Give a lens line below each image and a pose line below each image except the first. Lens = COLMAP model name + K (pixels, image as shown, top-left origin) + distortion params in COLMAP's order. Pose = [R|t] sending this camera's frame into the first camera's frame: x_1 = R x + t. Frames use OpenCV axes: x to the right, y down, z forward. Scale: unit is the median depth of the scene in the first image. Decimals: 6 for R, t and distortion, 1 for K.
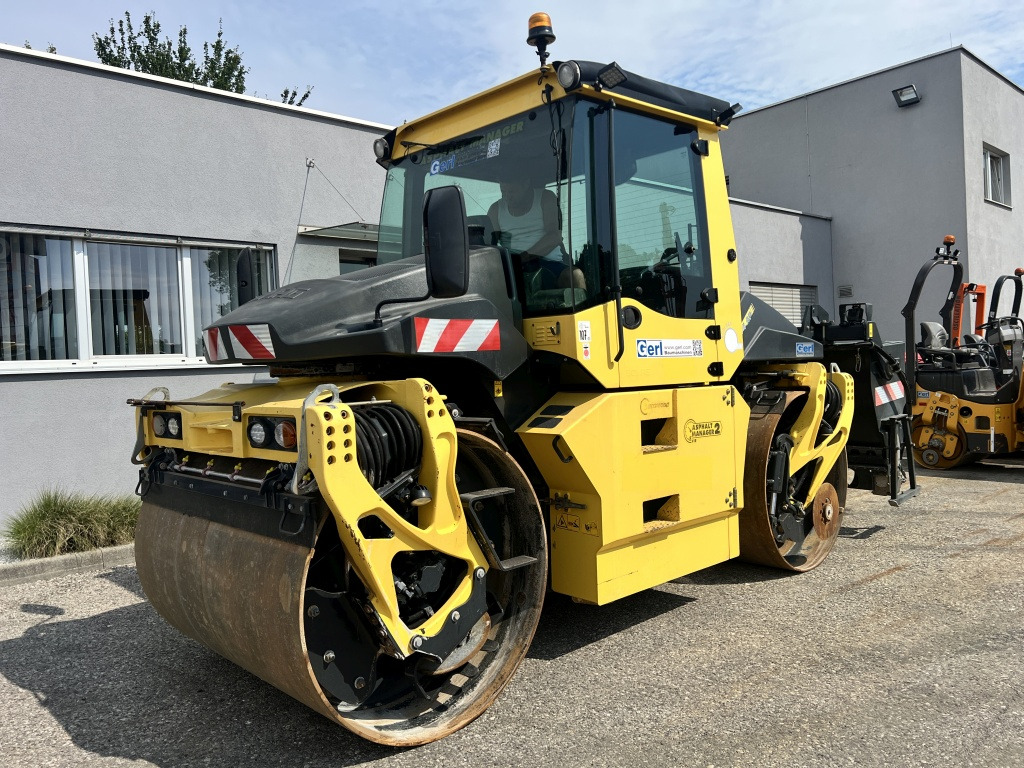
lens RADIAL K [[768.1, 0, 513.5], [0, 768.1, 376.3], [0, 0, 1]] dist [0.044643, -0.043120]
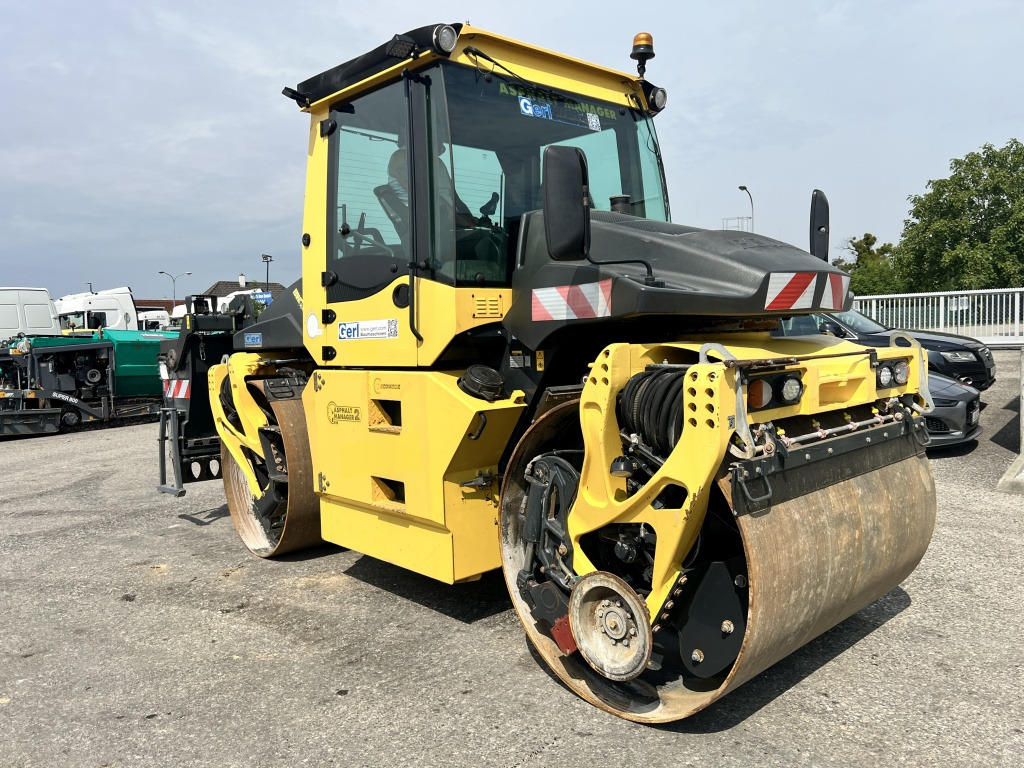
lens RADIAL K [[768.1, 0, 513.5], [0, 768.1, 376.3], [0, 0, 1]] dist [0.044643, -0.043120]
pose [[-0.015444, 0.075027, -0.997062, 1.191526], [0.020347, 0.996998, 0.074707, -0.046938], [0.999674, -0.019134, -0.016925, 1.205671]]
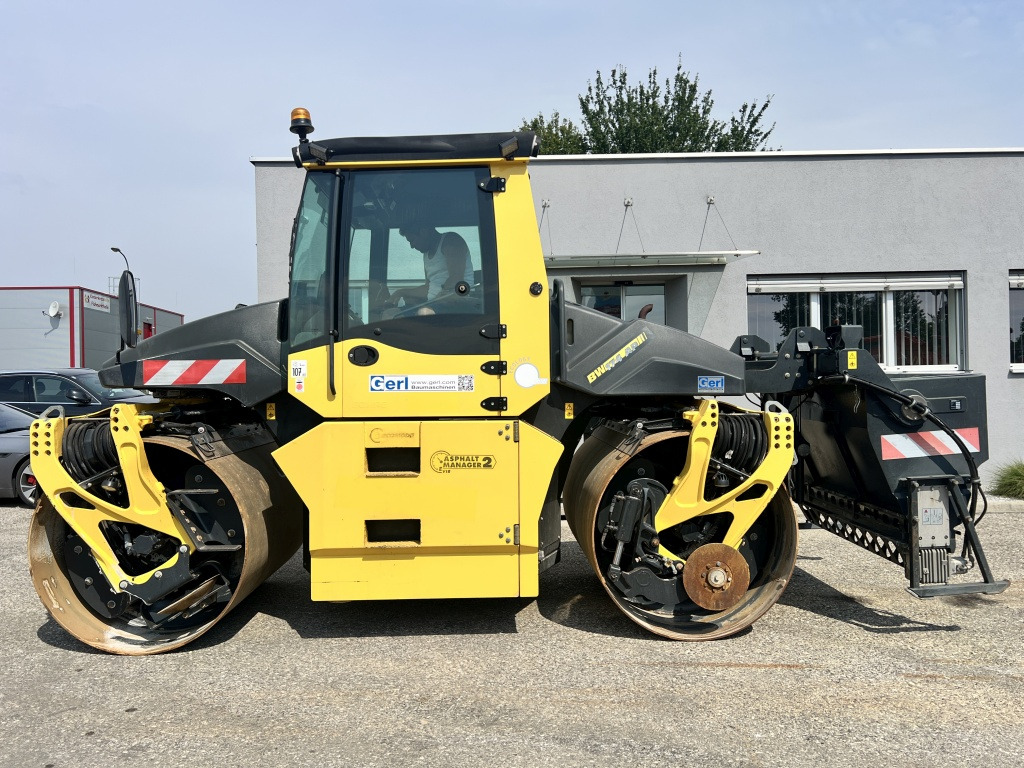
lens RADIAL K [[768.1, 0, 513.5], [0, 768.1, 376.3], [0, 0, 1]] dist [0.044643, -0.043120]
pose [[0.751462, 0.020727, -0.659451, 1.012043], [-0.025703, 0.999667, 0.002131, -0.051729], [0.659275, 0.015349, 0.751745, 0.276784]]
